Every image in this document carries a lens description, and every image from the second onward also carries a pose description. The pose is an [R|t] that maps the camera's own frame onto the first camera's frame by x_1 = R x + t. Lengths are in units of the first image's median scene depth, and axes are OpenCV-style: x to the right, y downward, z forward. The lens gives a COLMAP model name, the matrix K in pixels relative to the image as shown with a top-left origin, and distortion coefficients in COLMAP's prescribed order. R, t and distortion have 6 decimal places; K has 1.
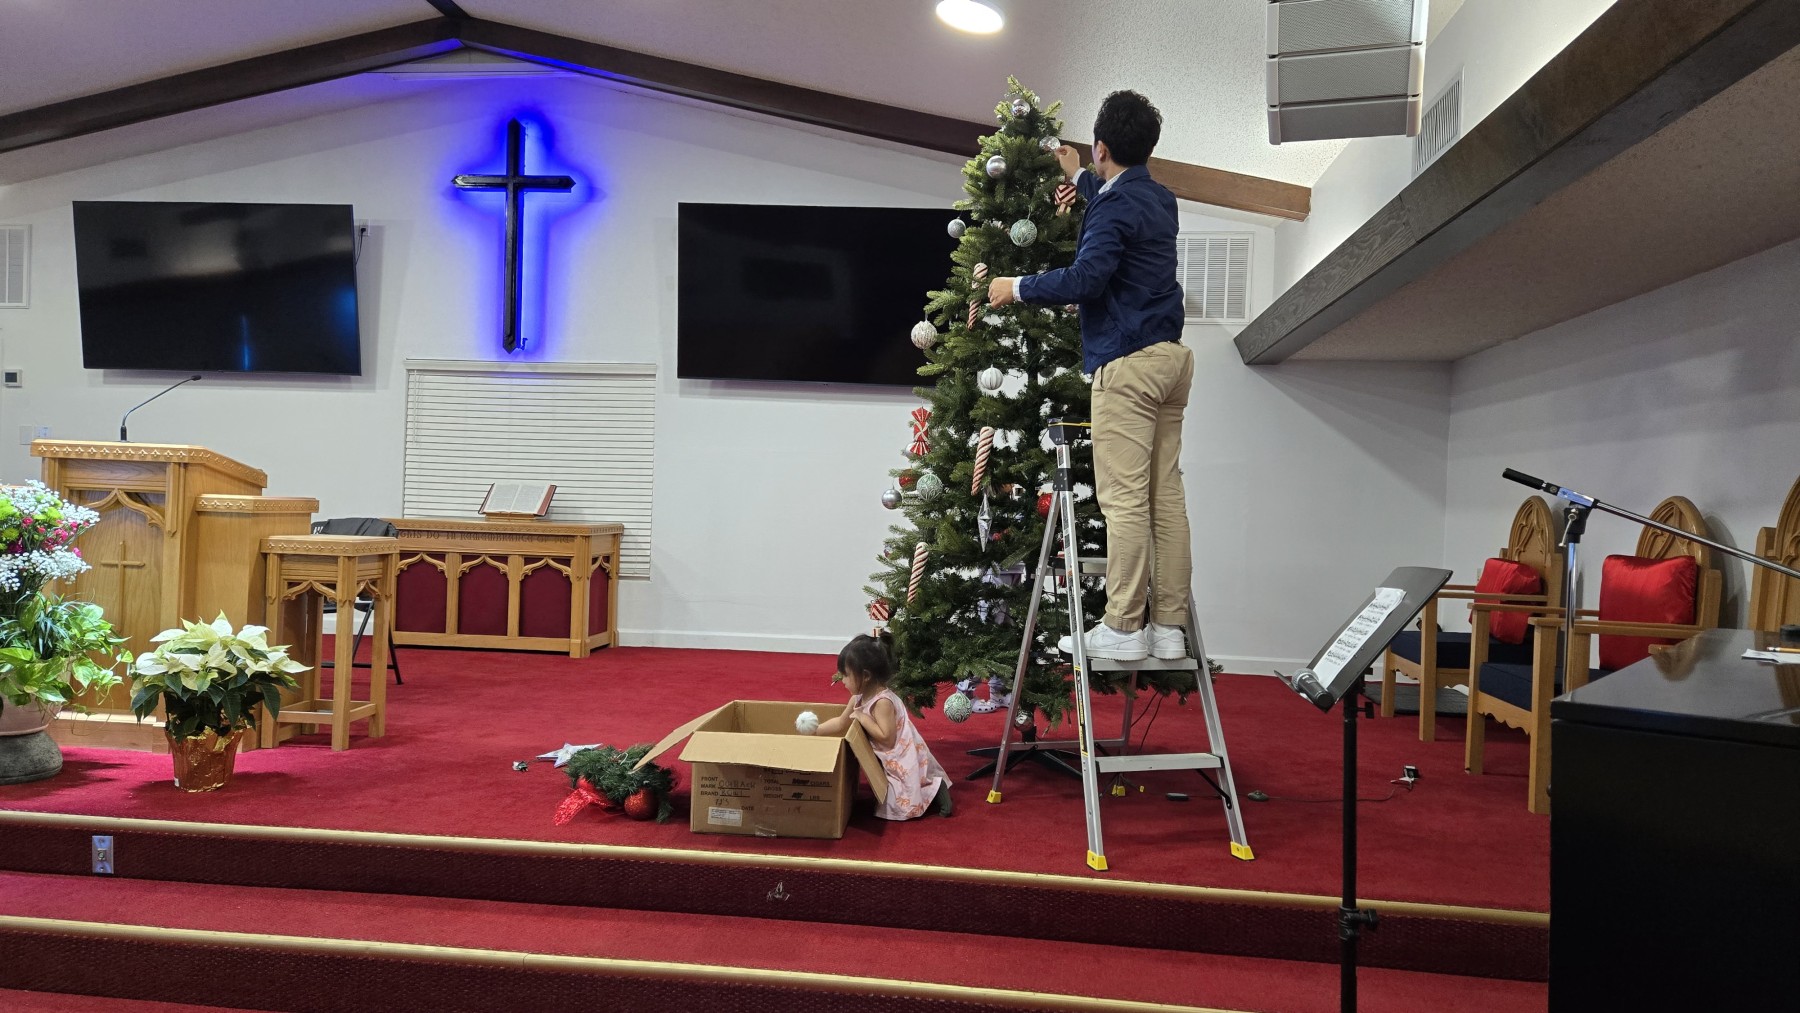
lens RADIAL K [[1202.0, 0, 868.8], [0, 1202.0, 503.7], [0, 0, 1]] dist [0.063056, 0.000234]
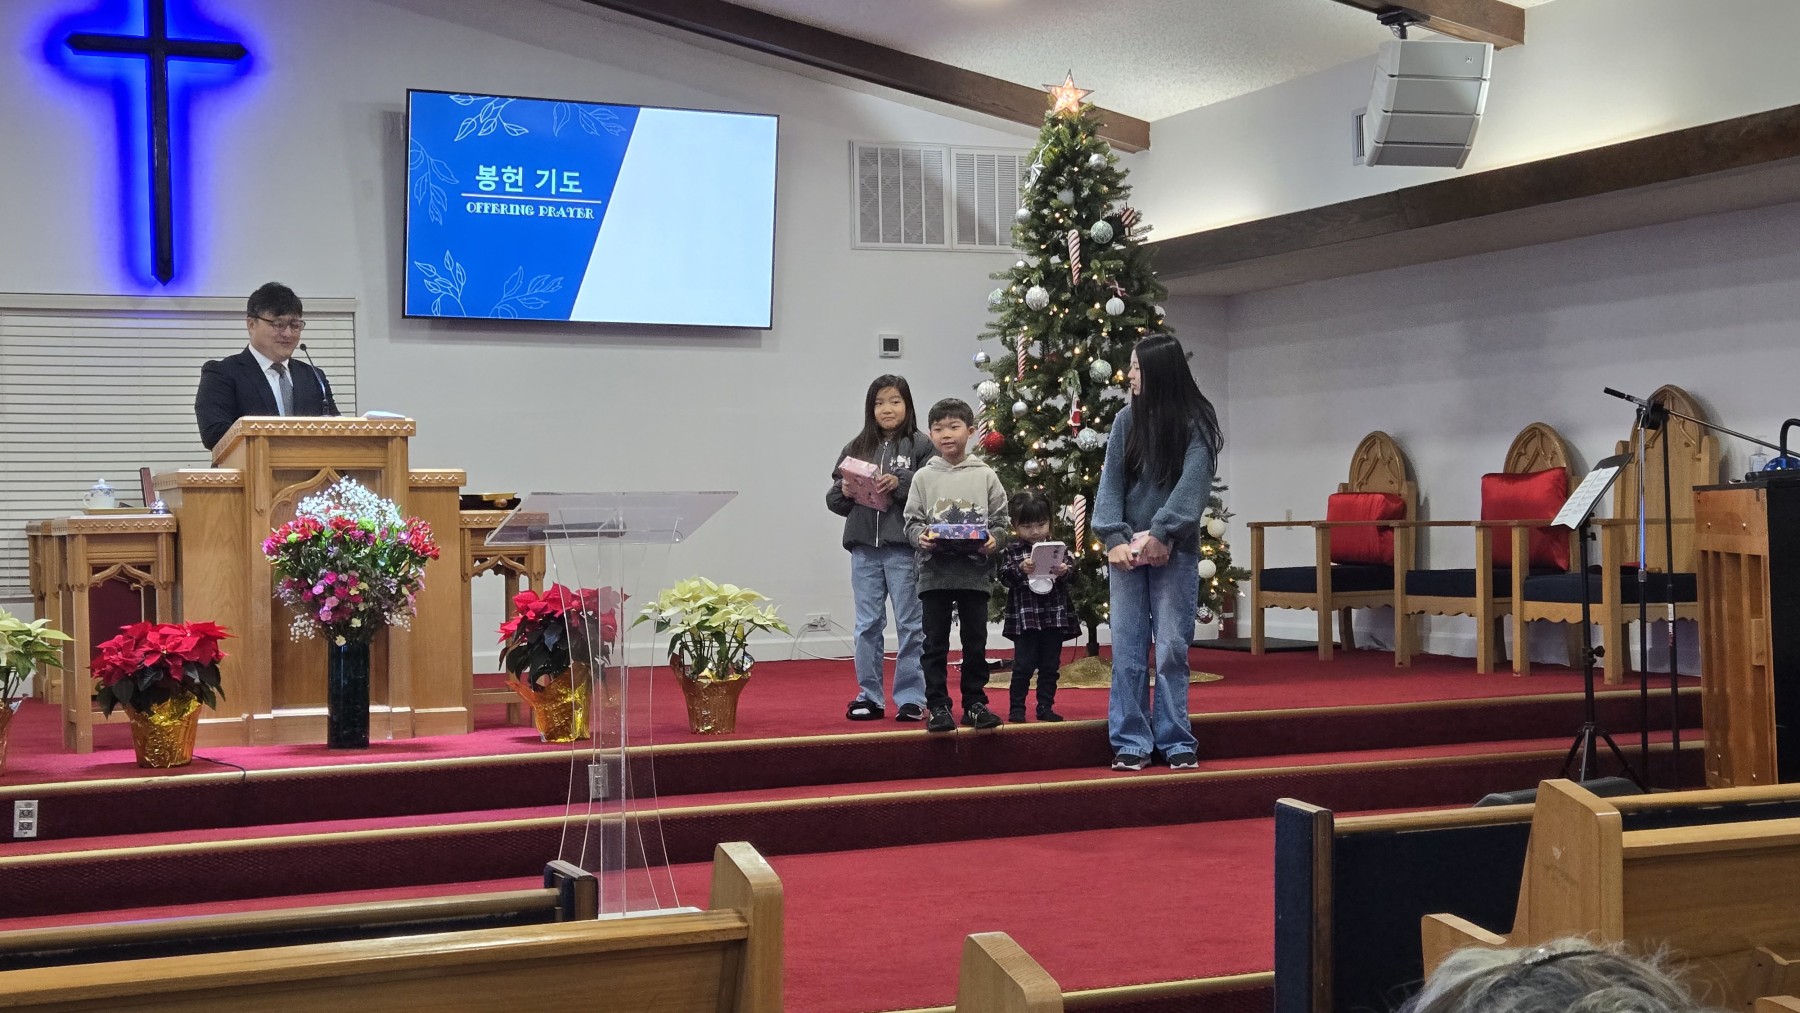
lens RADIAL K [[2538.9, 0, 842.6], [0, 2538.9, 515.7], [0, 0, 1]] dist [0.112633, 0.090988]
pose [[0.866288, -0.049447, 0.497091, -0.864348], [0.048805, 0.998706, 0.014290, 0.011634], [-0.497154, 0.011881, 0.867581, -0.626176]]
